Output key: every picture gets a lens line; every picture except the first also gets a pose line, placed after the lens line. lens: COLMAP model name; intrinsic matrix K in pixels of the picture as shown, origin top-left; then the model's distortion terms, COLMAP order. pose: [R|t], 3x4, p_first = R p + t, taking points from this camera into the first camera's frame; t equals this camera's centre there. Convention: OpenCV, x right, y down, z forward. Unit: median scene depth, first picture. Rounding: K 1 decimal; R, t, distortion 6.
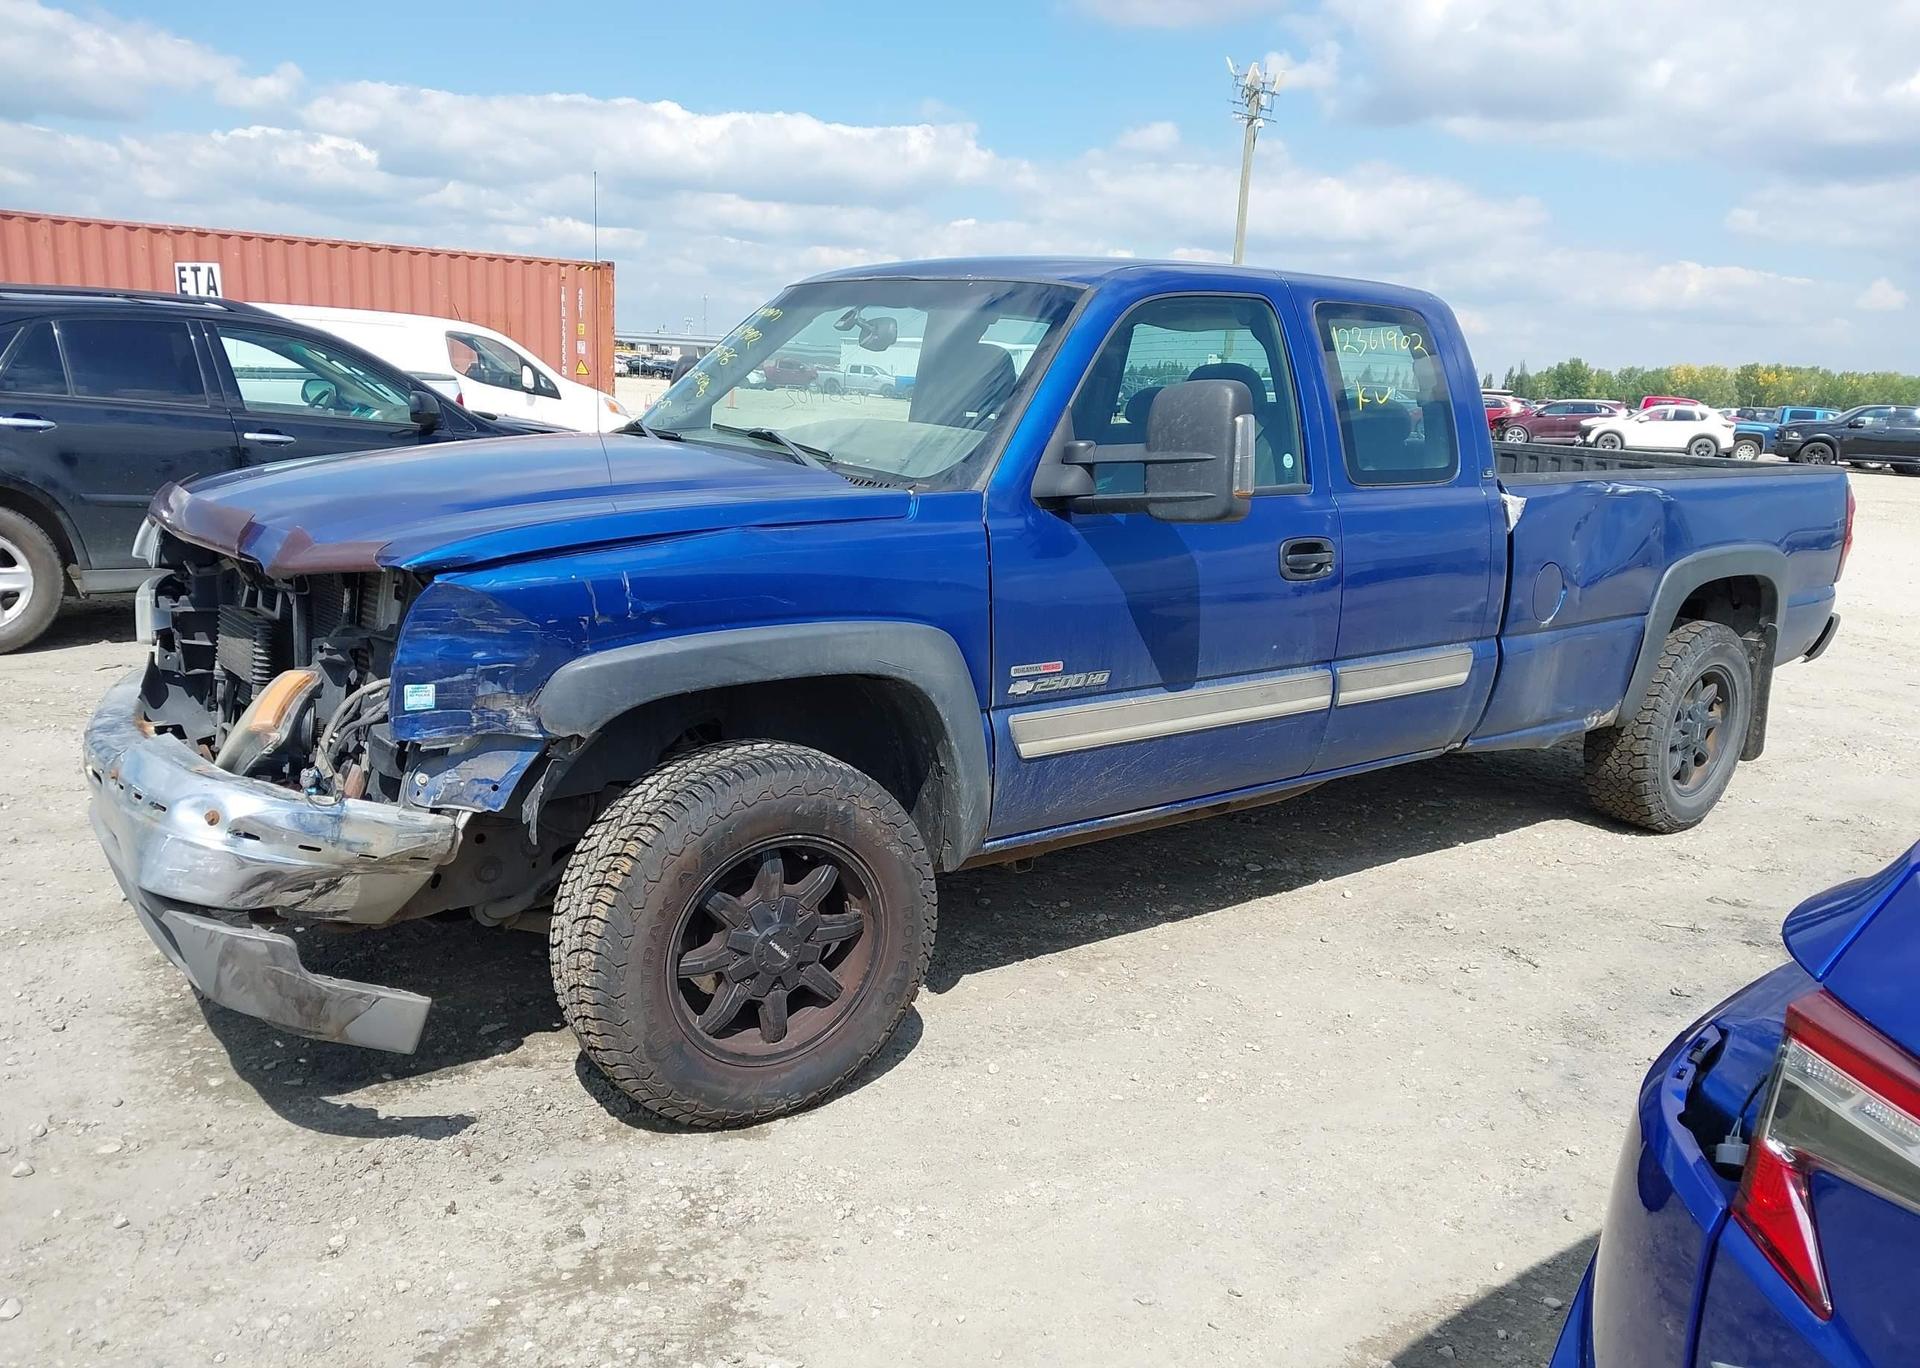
lens RADIAL K [[1556.8, 0, 967.0], [0, 1556.8, 682.0], [0, 0, 1]] dist [0.027035, -0.015691]
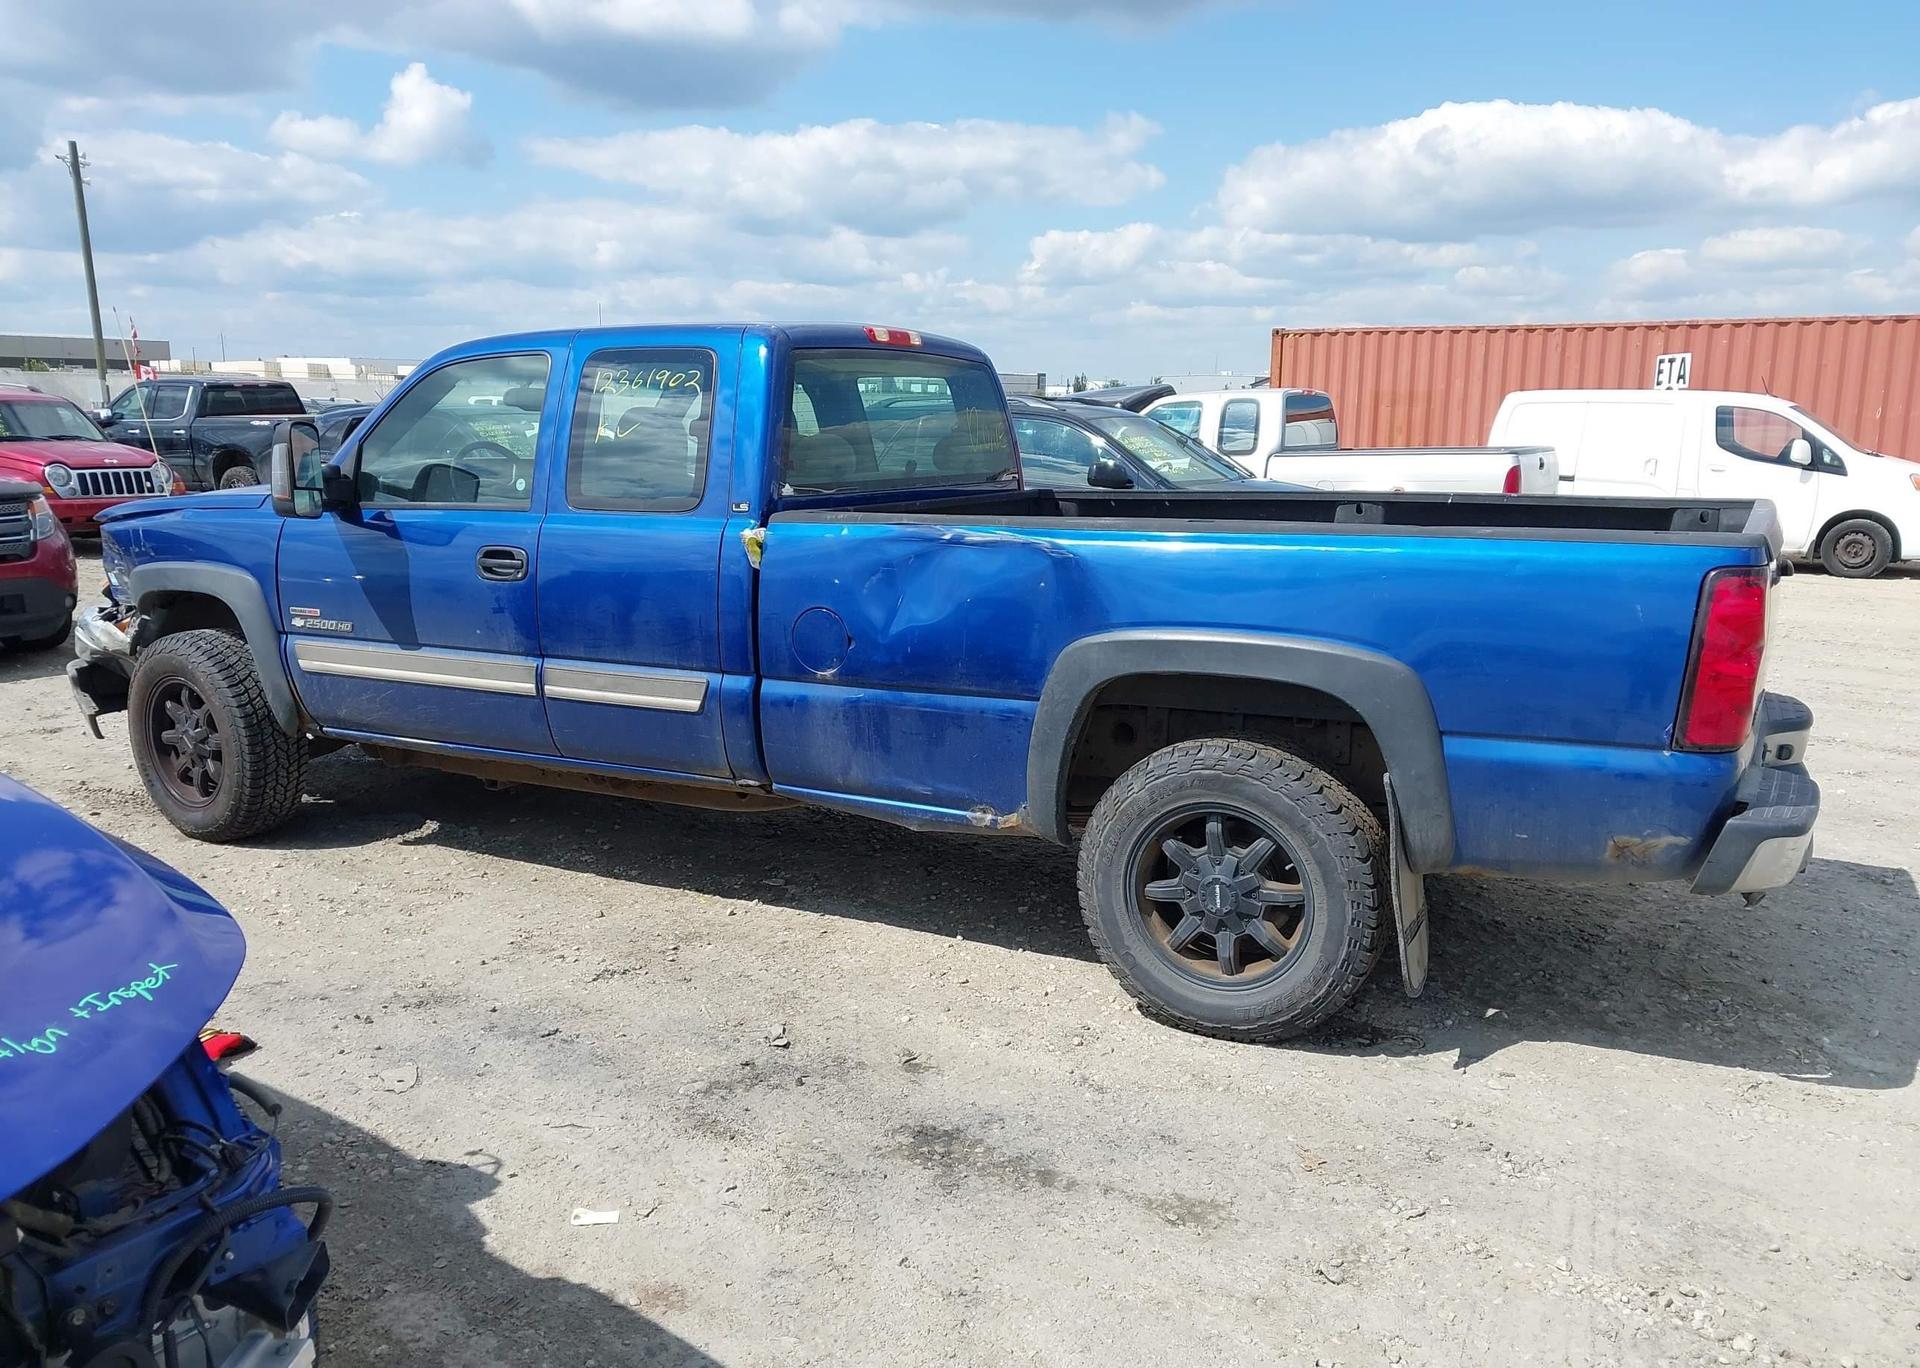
lens RADIAL K [[1562.5, 0, 969.0], [0, 1562.5, 686.5], [0, 0, 1]] dist [0.019372, -0.002395]
pose [[0.384670, 0.115903, -0.915749, 1.315880], [-0.170128, 0.983992, 0.053076, -0.098865], [0.907241, 0.135378, 0.398230, 0.760035]]
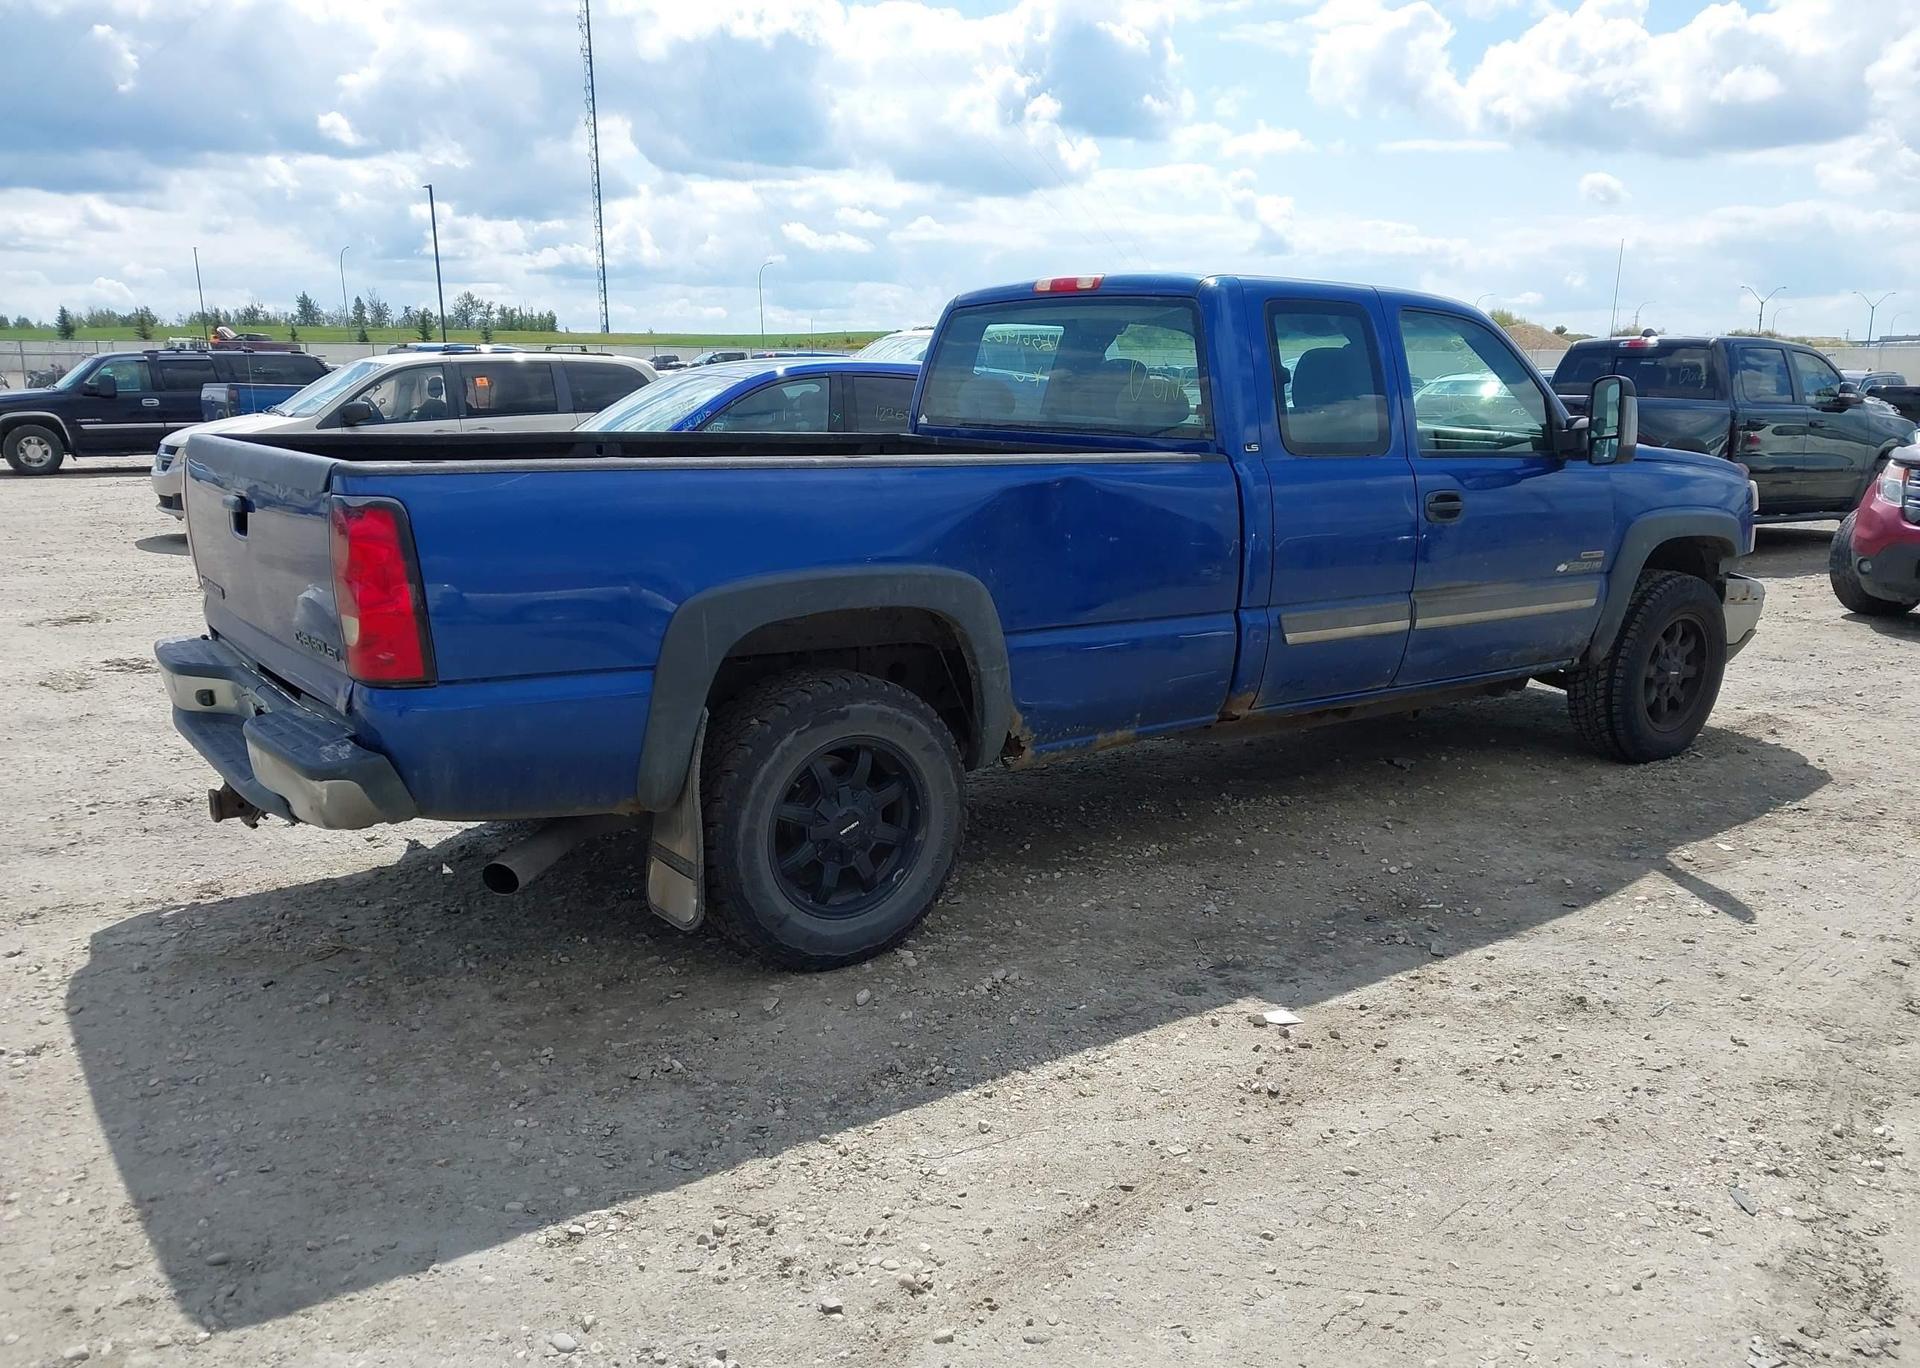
lens RADIAL K [[1541.6, 0, 962.9], [0, 1541.6, 668.2], [0, 0, 1]] dist [0.018460, -0.014261]
pose [[-0.995429, -0.071327, 0.063506, 0.199350], [-0.041743, 0.923044, 0.382422, -0.455849], [-0.085896, 0.378023, -0.921803, 2.327244]]
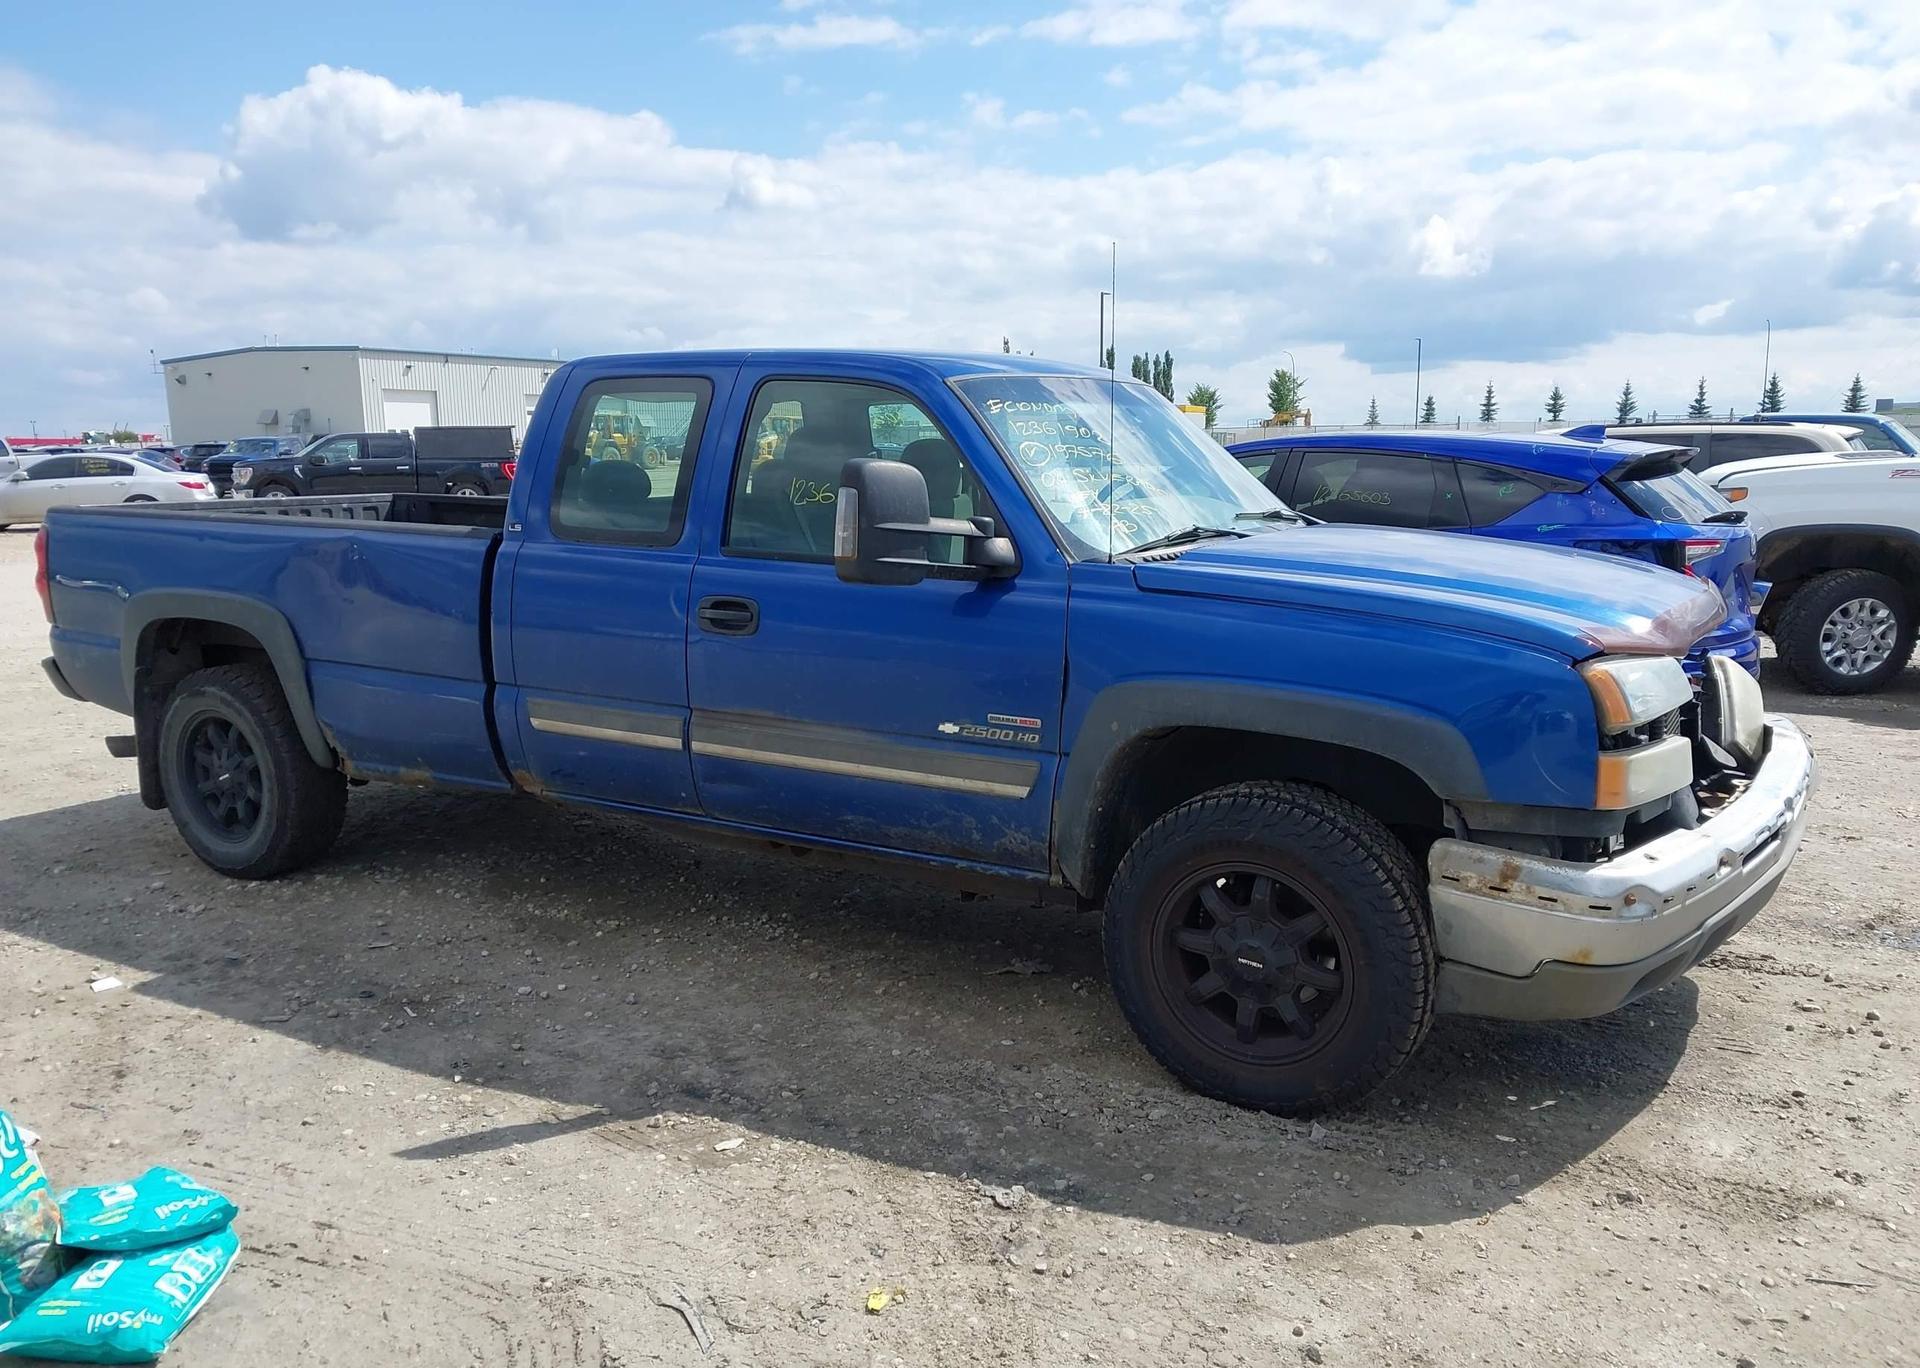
lens RADIAL K [[1507.4, 0, 960.0], [0, 1507.4, 684.0], [0, 0, 1]] dist [0.050449, -0.091213]
pose [[-0.330017, -0.196590, 0.923277, -0.991418], [0.176072, 0.948090, 0.264809, -0.323037], [-0.927409, 0.249954, -0.278272, 1.328438]]
